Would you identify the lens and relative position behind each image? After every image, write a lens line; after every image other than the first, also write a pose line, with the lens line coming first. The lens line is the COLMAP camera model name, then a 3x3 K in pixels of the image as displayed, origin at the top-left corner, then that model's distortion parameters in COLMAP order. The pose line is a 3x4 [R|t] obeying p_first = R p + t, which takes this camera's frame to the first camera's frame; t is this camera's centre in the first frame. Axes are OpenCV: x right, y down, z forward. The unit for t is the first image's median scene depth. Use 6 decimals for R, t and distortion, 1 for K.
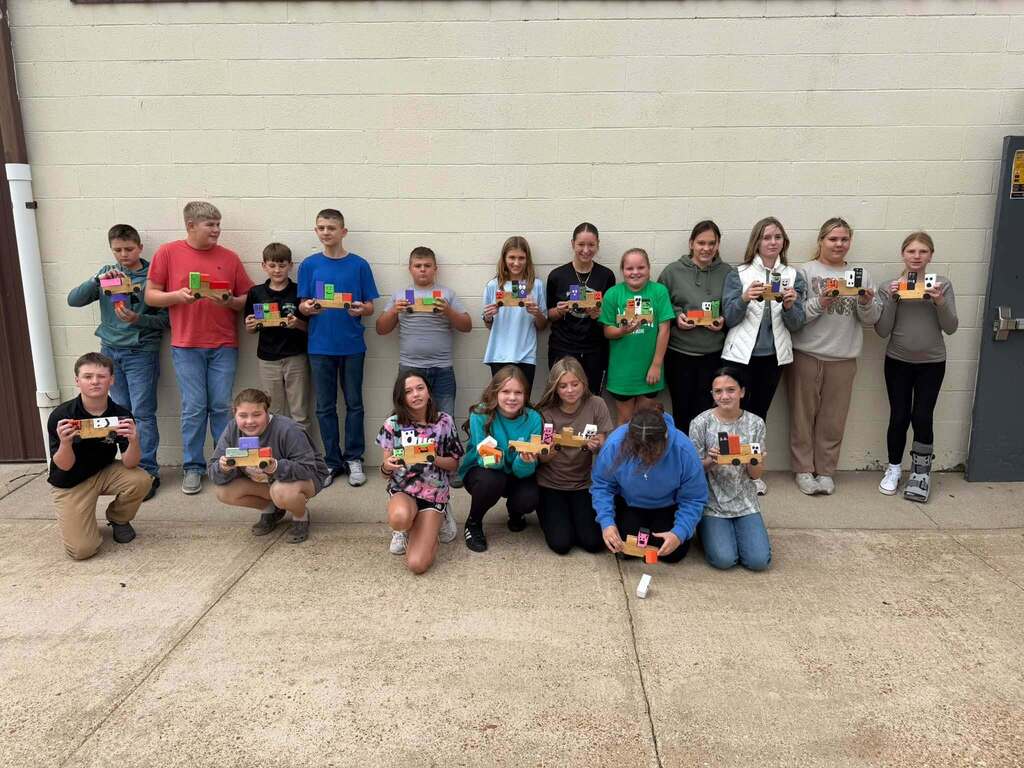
lens RADIAL K [[757.6, 0, 512.0], [0, 757.6, 384.0], [0, 0, 1]] dist [-0.004670, -0.008485]
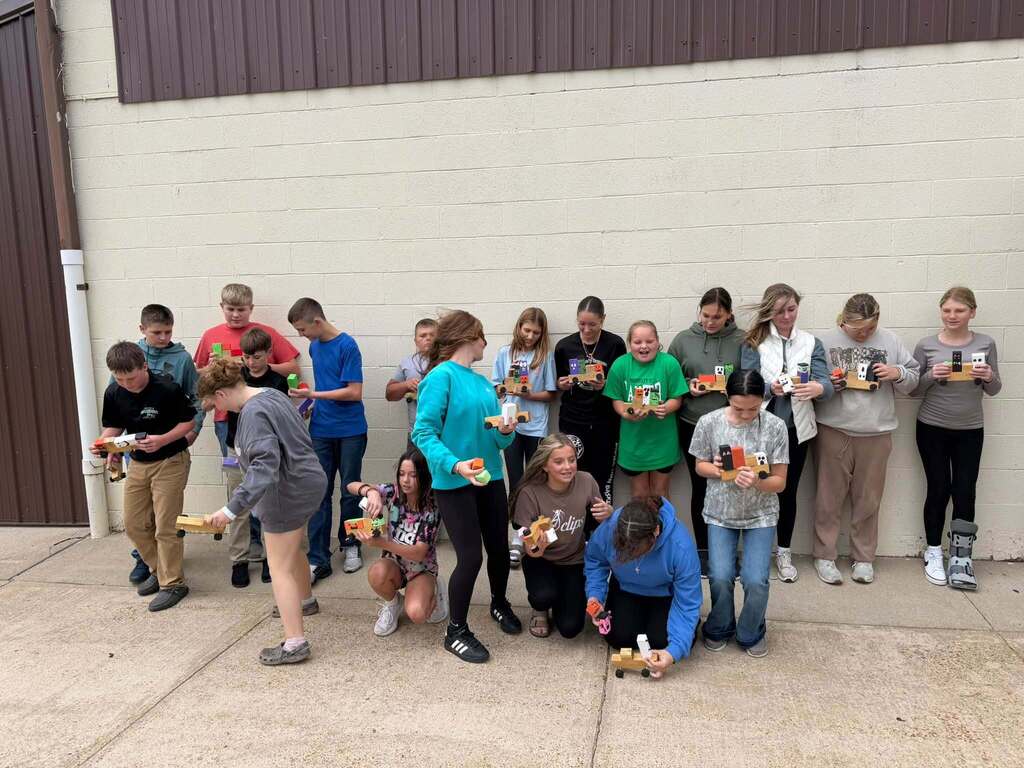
lens RADIAL K [[759.9, 0, 508.7], [0, 759.9, 386.8], [0, 0, 1]] dist [-0.013207, 0.000708]
pose [[0.989014, -0.004340, -0.147757, 0.162962], [-0.006627, 0.997262, -0.073647, -0.023766], [0.147672, 0.073817, 0.986278, 0.040330]]
